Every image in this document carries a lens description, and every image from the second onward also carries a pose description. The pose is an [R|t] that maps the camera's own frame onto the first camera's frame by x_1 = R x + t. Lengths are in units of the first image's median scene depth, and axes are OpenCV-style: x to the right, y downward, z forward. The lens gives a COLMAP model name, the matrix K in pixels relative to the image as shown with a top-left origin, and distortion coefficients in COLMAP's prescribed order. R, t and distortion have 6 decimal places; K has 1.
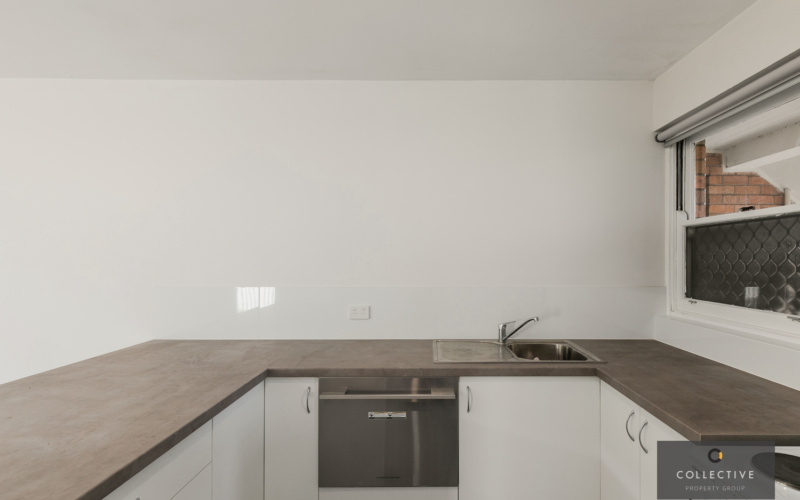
lens RADIAL K [[367.3, 0, 402.9], [0, 367.3, 255.1], [0, 0, 1]] dist [0.012680, 0.000048]
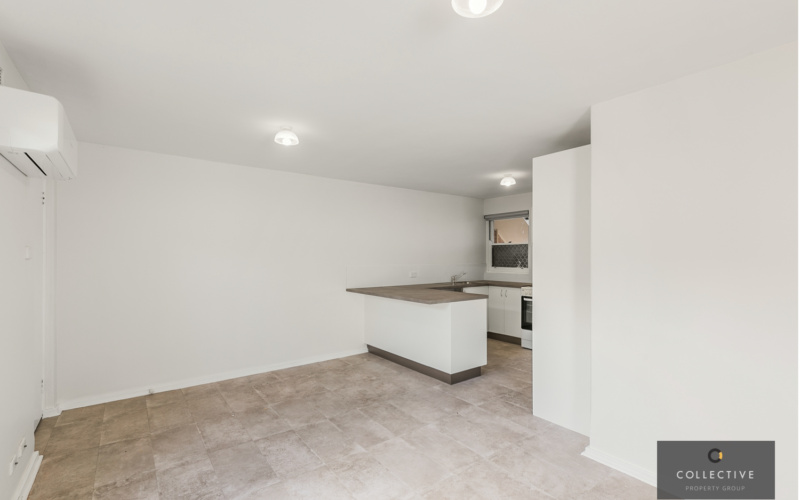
lens RADIAL K [[367.3, 0, 402.2], [0, 367.3, 251.6], [0, 0, 1]] dist [0.012680, 0.000048]
pose [[0.791348, 0.009876, 0.611286, -1.890861], [-0.010962, 0.999938, -0.001965, -0.005877], [-0.611267, -0.005146, 0.791408, -1.117985]]
